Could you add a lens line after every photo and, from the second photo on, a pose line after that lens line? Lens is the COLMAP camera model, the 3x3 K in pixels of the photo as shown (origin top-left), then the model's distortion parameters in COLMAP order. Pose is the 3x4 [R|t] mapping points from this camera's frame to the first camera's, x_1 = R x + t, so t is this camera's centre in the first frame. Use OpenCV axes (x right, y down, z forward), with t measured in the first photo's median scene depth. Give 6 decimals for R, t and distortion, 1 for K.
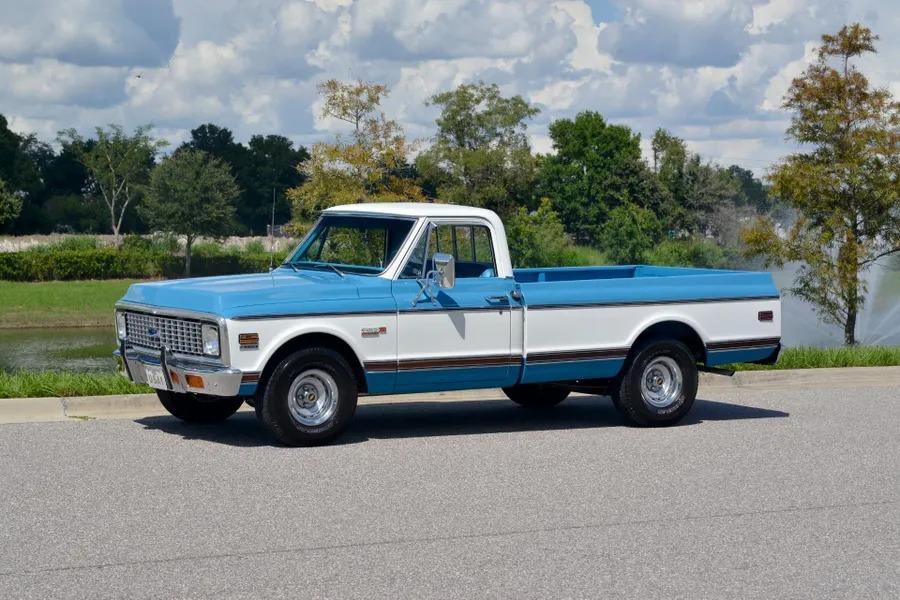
lens RADIAL K [[2210.7, 0, 450.0], [0, 2210.7, 300.0], [0, 0, 1]] dist [0.105459, 0.385484]
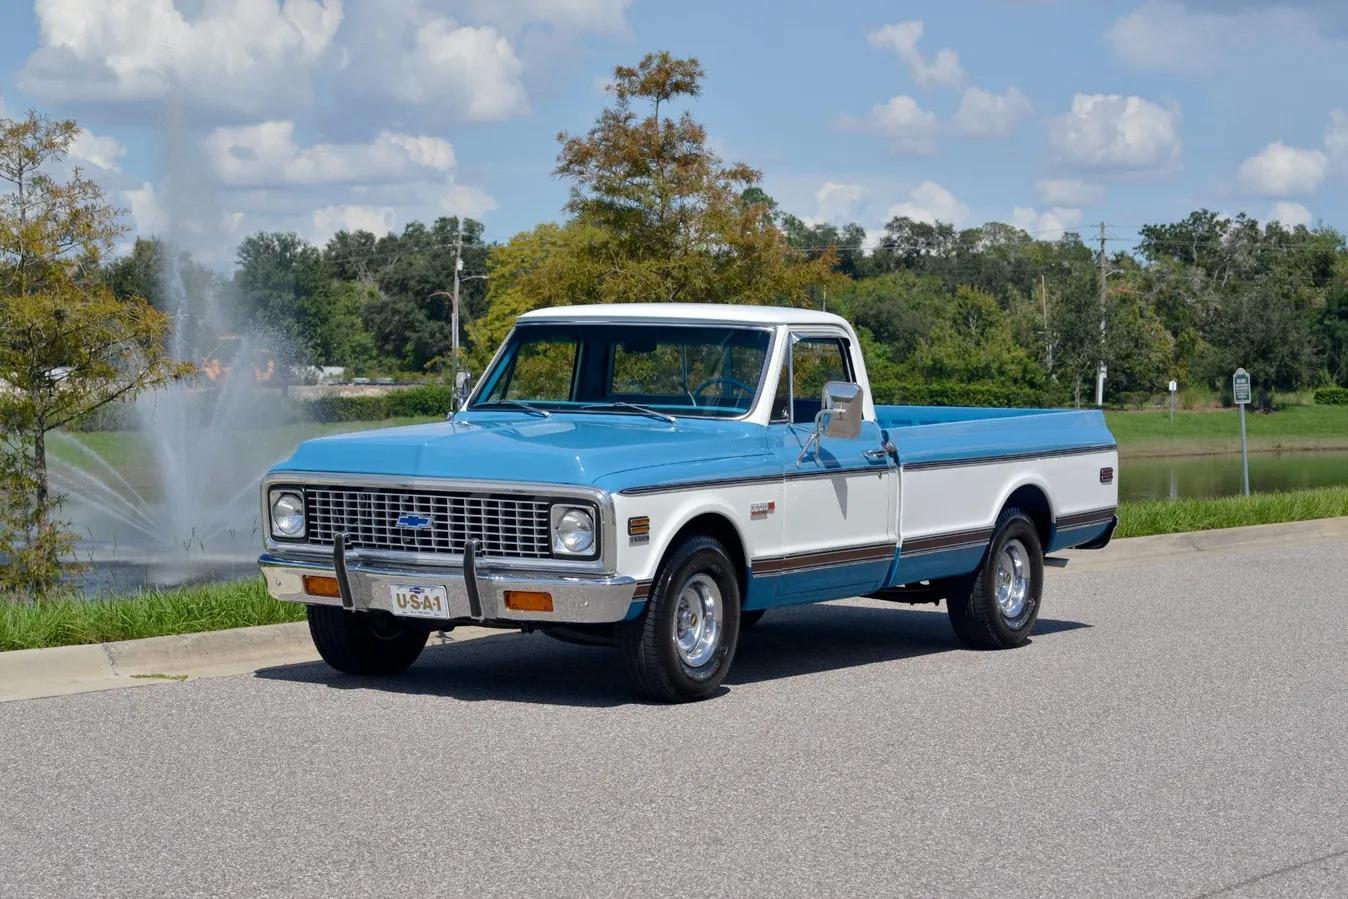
lens RADIAL K [[3311.1, 0, 674.0], [0, 3311.1, 449.5], [0, 0, 1]] dist [0.105459, 0.385484]
pose [[0.901734, -0.018894, 0.431878, -0.439120], [0.023187, 0.999720, -0.004676, 0.001246], [-0.431669, 0.014231, 0.901920, 0.170722]]
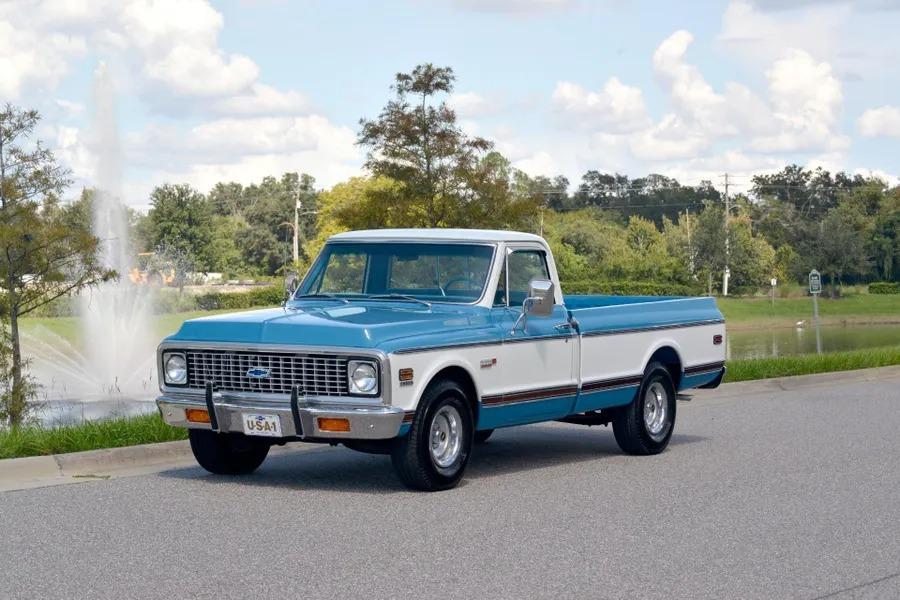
lens RADIAL K [[2210.7, 0, 450.0], [0, 2210.7, 300.0], [0, 0, 1]] dist [0.105459, 0.385484]
pose [[0.900459, -0.019703, 0.434493, -0.439339], [0.029973, 0.999410, -0.016797, 0.002543], [-0.433906, 0.028148, 0.900518, 0.156784]]
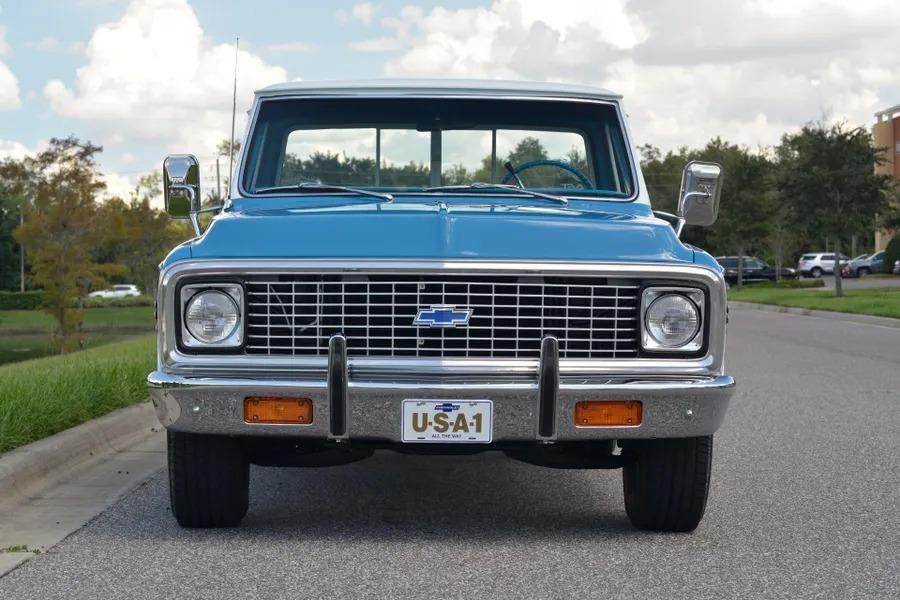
lens RADIAL K [[2210.7, 0, 450.0], [0, 2210.7, 300.0], [0, 0, 1]] dist [0.105459, 0.385484]
pose [[0.524357, -0.022252, 0.851208, -0.499026], [0.047894, 0.998847, -0.003391, 0.012325], [-0.850151, 0.042546, 0.524818, 0.733952]]
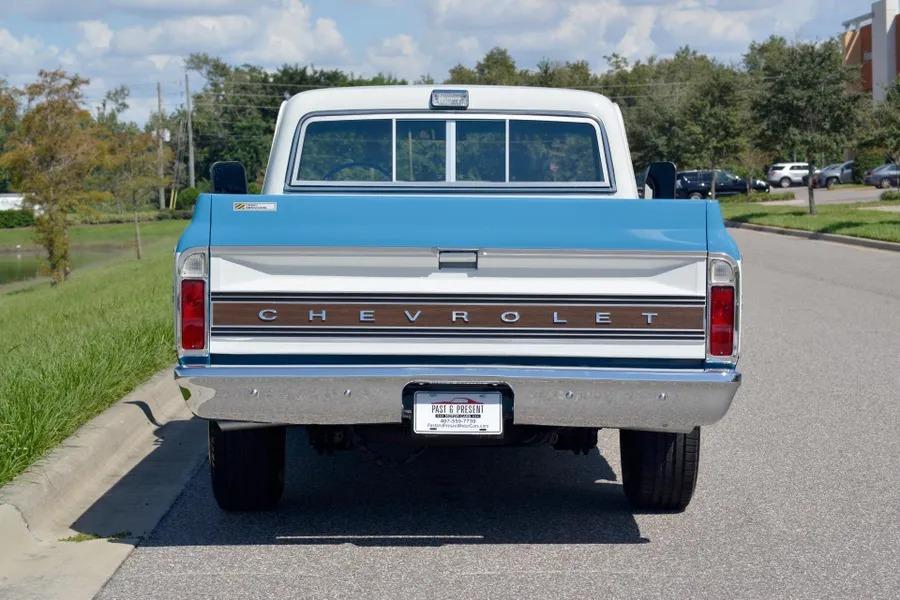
lens RADIAL K [[2210.7, 0, 450.0], [0, 2210.7, 300.0], [0, 0, 1]] dist [0.105459, 0.385484]
pose [[0.511007, -0.063349, 0.857239, -0.547942], [0.058517, 0.997531, 0.038833, -0.009837], [-0.857582, 0.030319, 0.513452, 0.726699]]
